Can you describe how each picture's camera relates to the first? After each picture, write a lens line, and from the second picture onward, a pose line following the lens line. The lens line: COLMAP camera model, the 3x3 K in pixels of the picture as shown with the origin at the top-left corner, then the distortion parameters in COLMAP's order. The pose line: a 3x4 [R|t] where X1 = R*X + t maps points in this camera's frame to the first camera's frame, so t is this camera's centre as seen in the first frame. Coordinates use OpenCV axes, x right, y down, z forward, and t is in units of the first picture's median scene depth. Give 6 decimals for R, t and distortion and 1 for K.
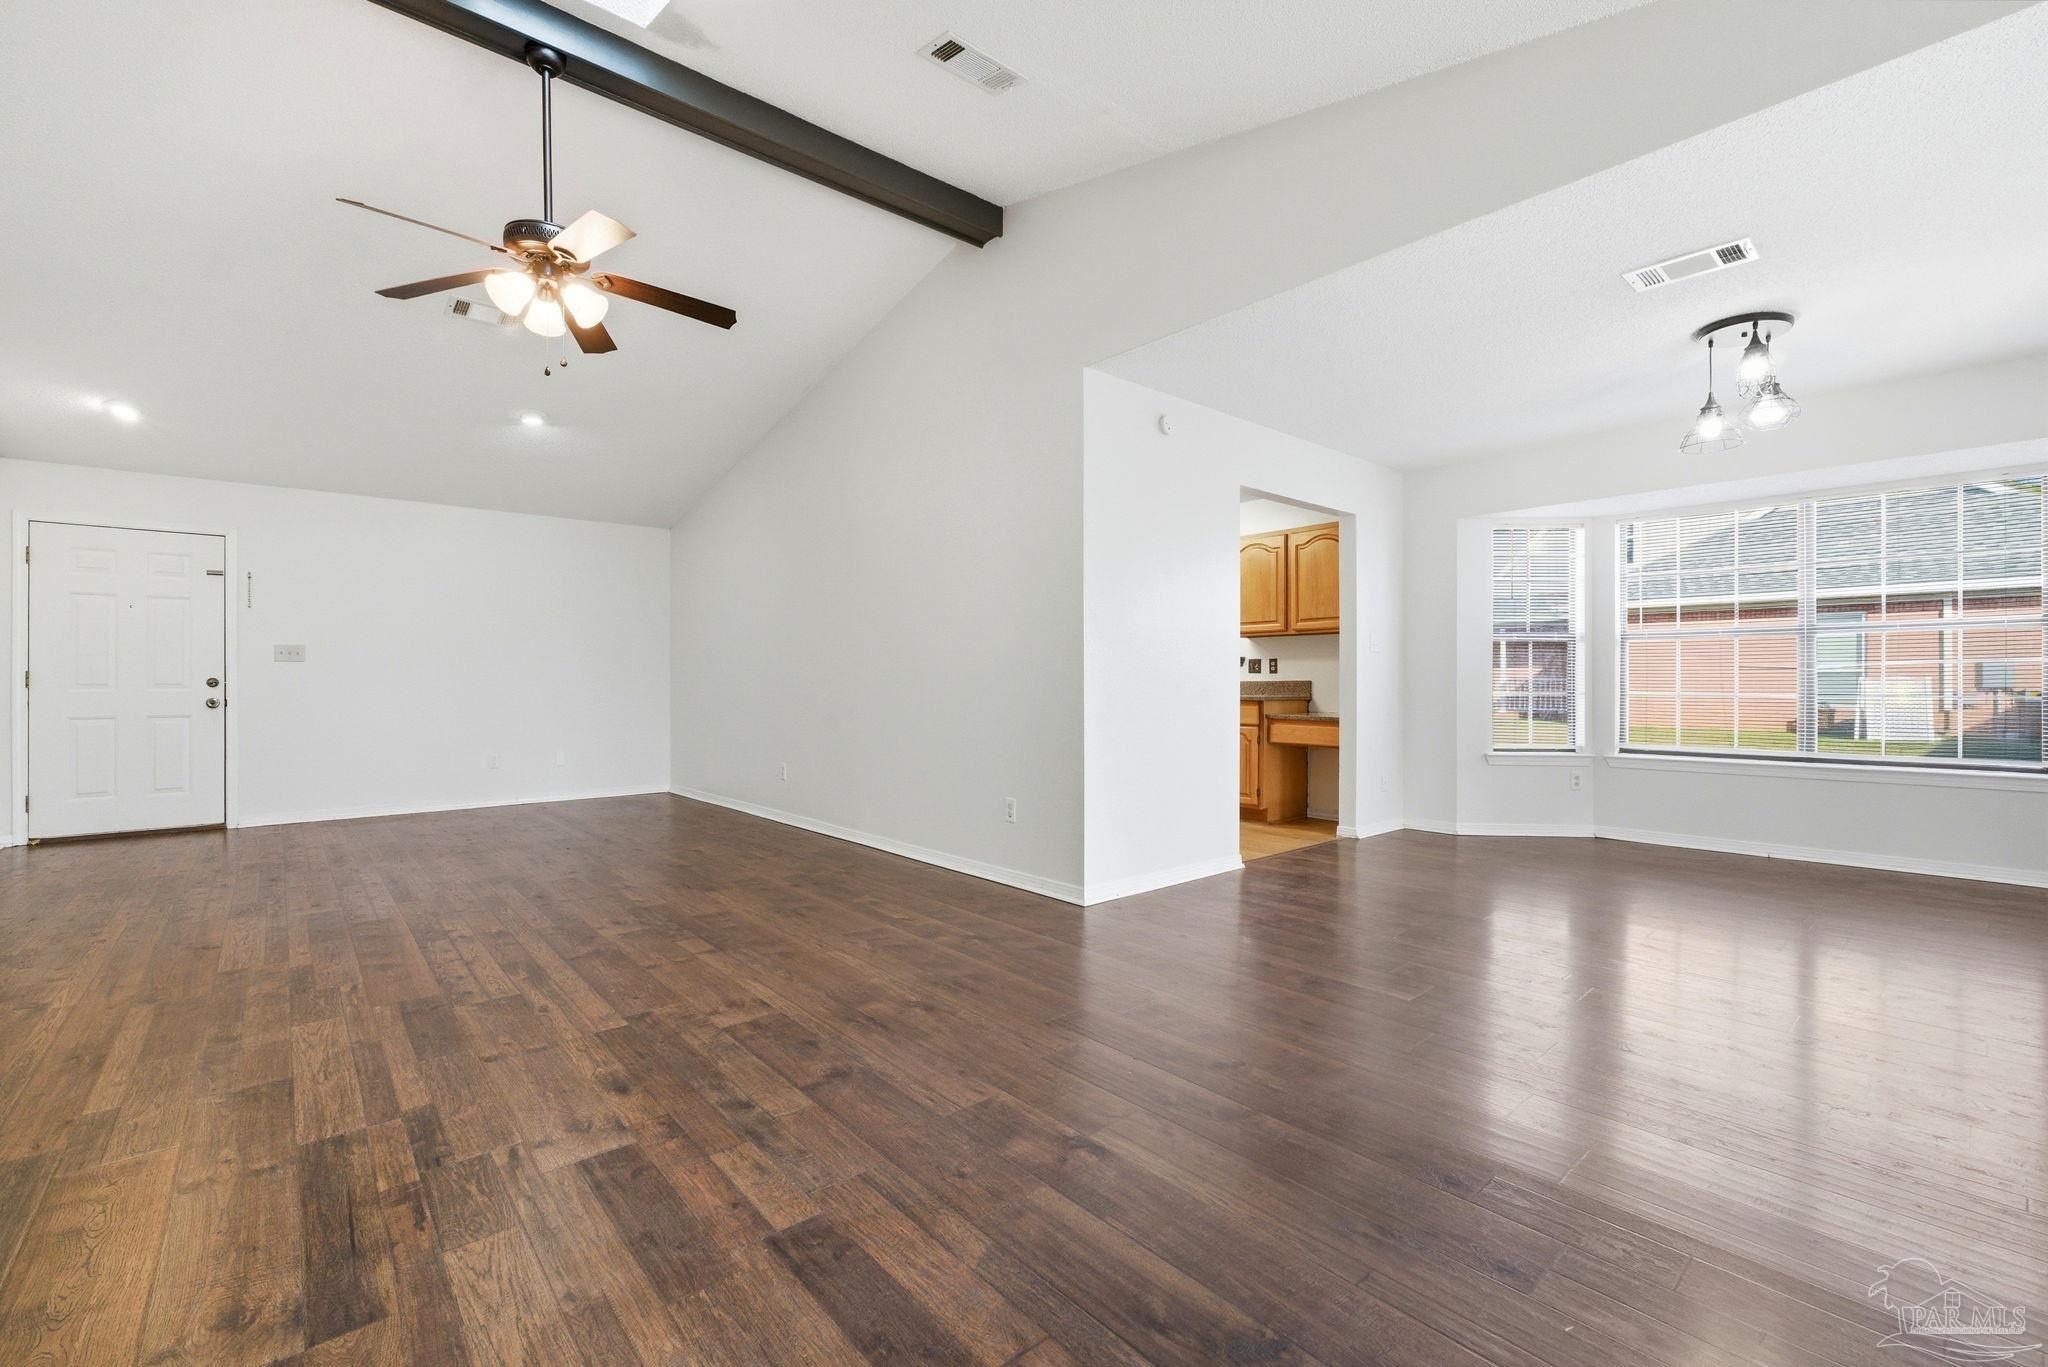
lens RADIAL K [[861.5, 0, 1024.8], [0, 861.5, 684.8], [0, 0, 1]] dist [-0.019134, 0.005480]
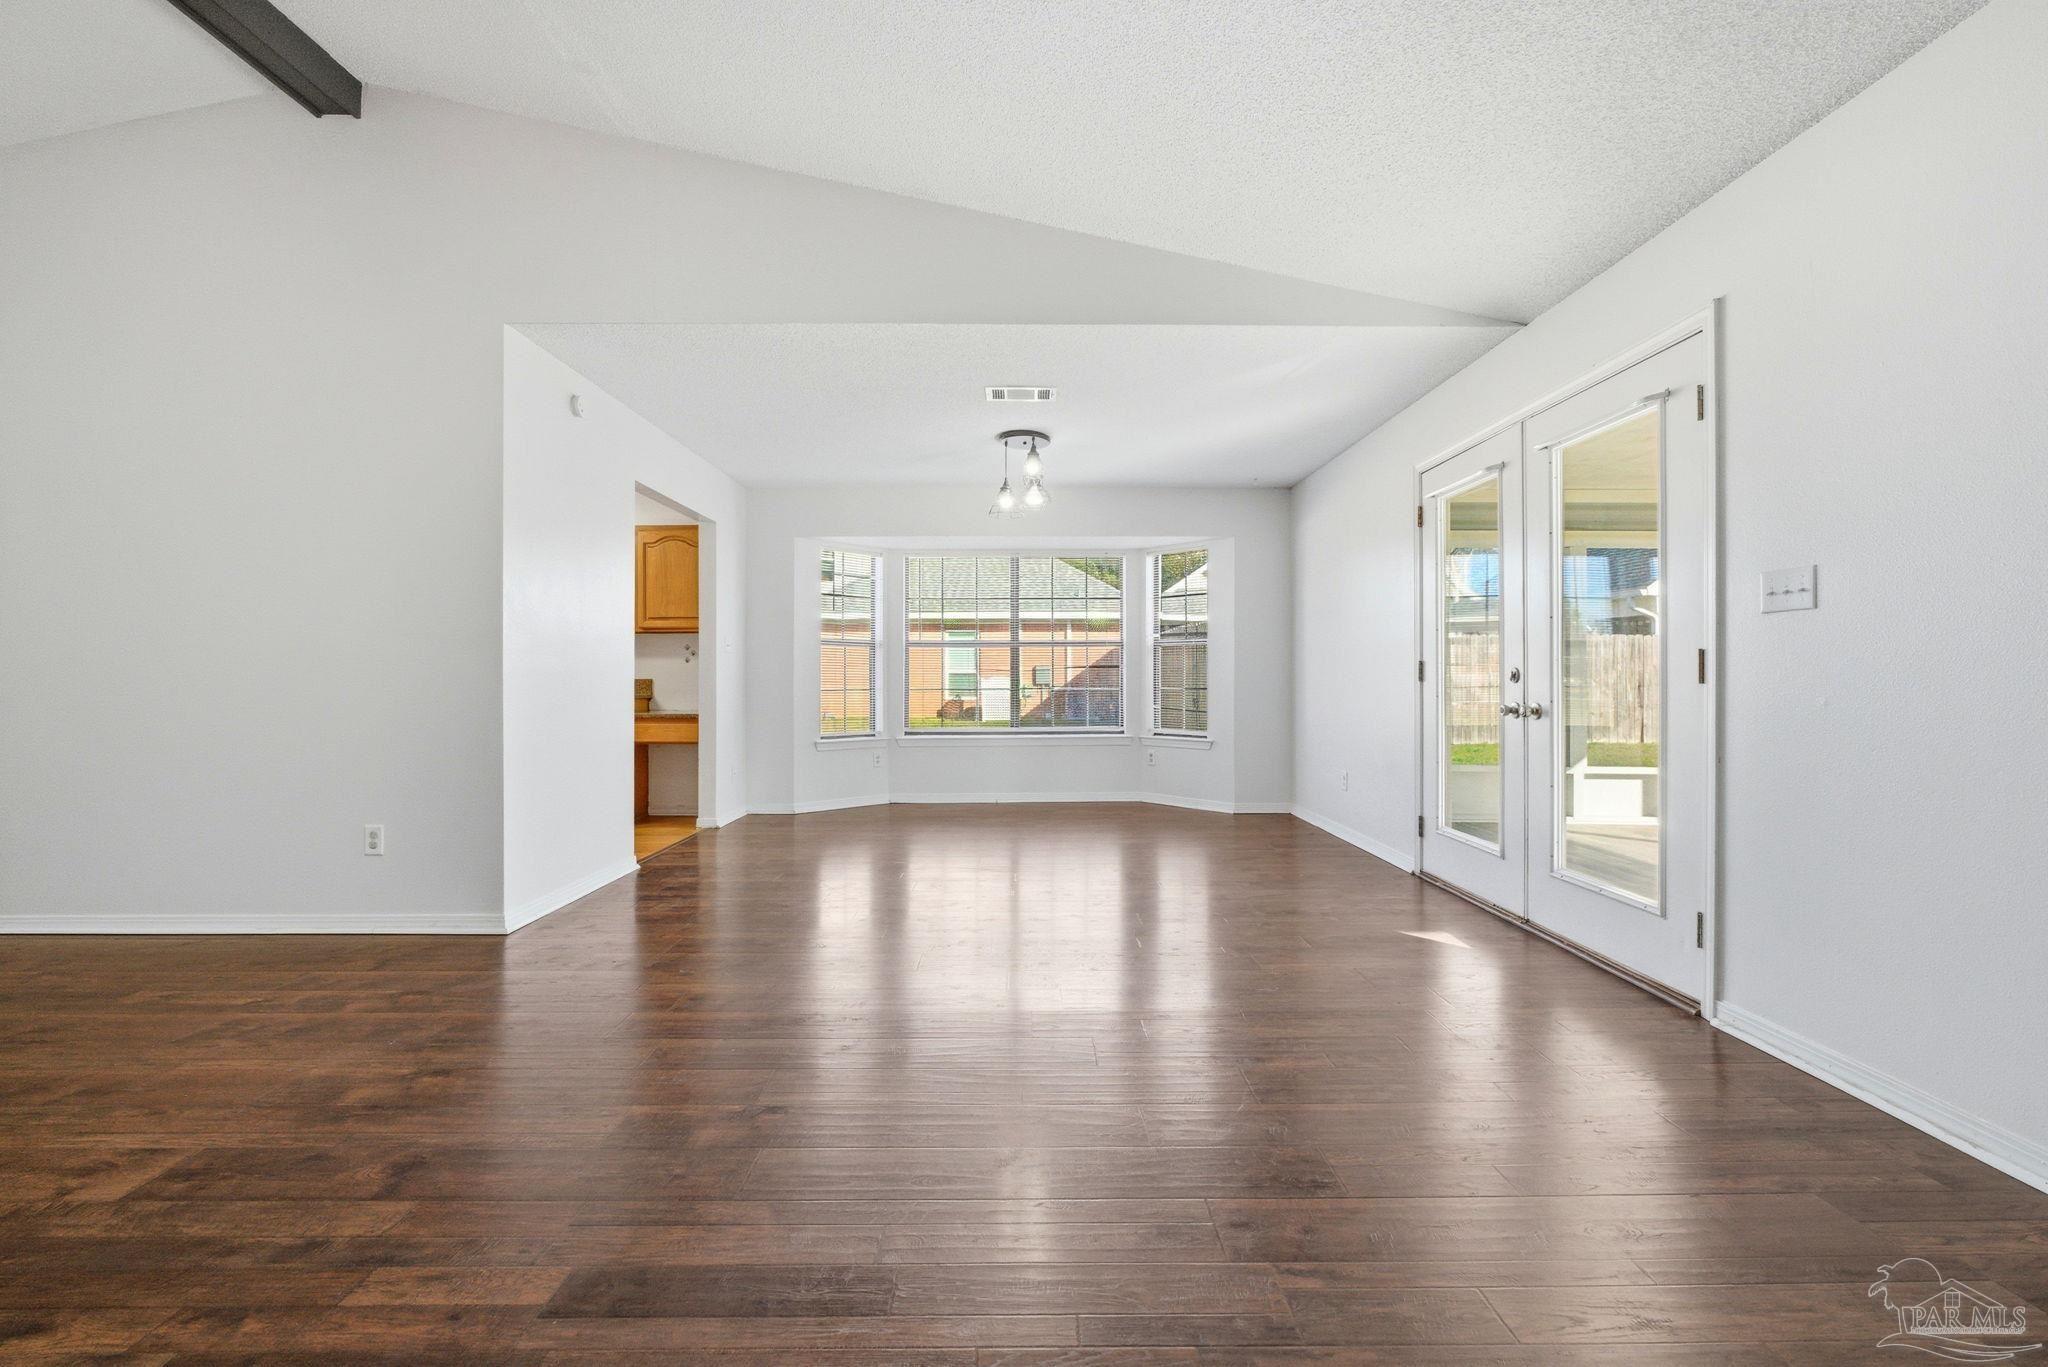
lens RADIAL K [[833.2, 0, 1052.6], [0, 833.2, 678.4], [0, 0, 1]] dist [-0.000057, 0.000966]
pose [[0.662483, 0.000412, 0.749077, -0.207992], [0.003332, 0.999988, -0.003497, -0.000060], [-0.749070, 0.004813, 0.662474, 0.013229]]
